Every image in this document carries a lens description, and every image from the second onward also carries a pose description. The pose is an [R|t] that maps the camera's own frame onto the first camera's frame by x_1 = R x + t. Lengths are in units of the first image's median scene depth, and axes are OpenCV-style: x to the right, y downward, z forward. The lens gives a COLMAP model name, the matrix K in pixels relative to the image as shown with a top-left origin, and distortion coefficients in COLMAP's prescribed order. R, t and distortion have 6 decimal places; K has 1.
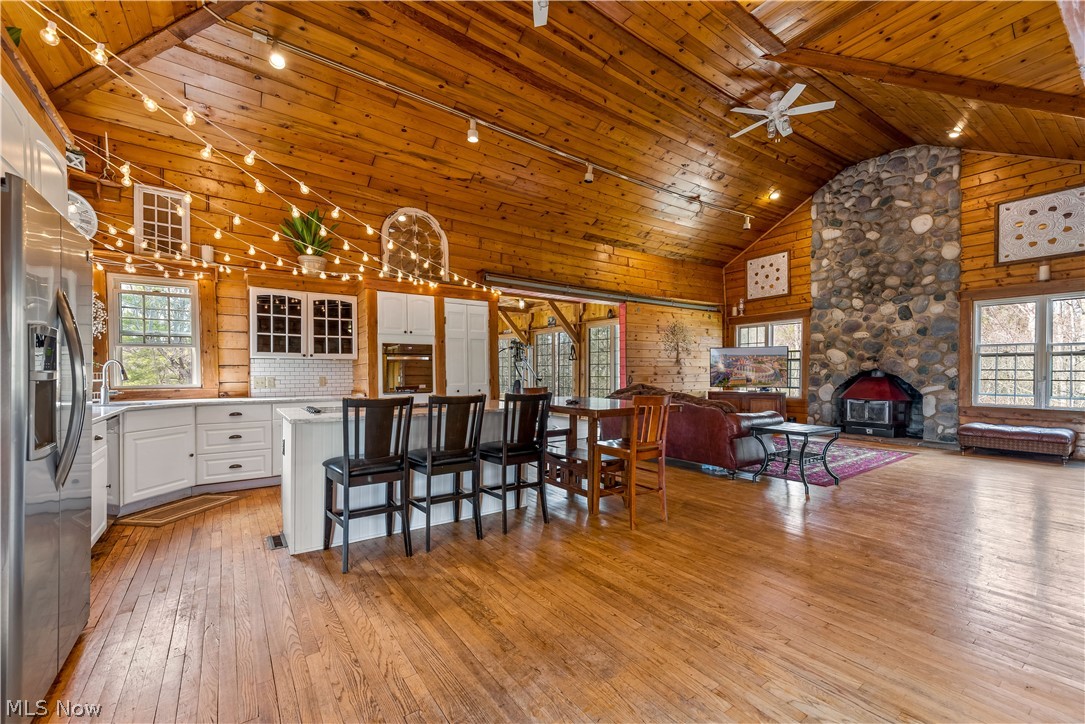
lens RADIAL K [[440.3, 0, 542.2], [0, 440.3, 374.7], [0, 0, 1]] dist [0.019141, -0.005013]
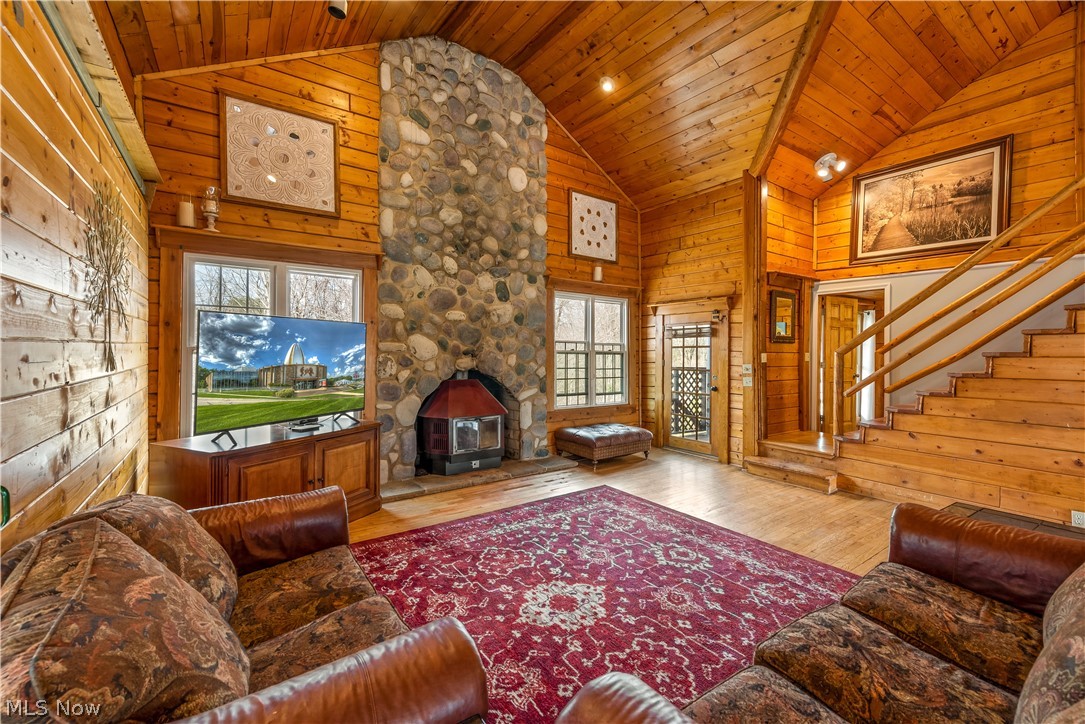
lens RADIAL K [[449.7, 0, 555.7], [0, 449.7, 354.2], [0, 0, 1]] dist [0.019968, -0.006913]
pose [[-0.004241, -0.000870, 0.999991, 0.076244], [-0.002311, 0.999997, 0.000860, -0.038275], [-0.999988, -0.002308, -0.004243, 0.954505]]
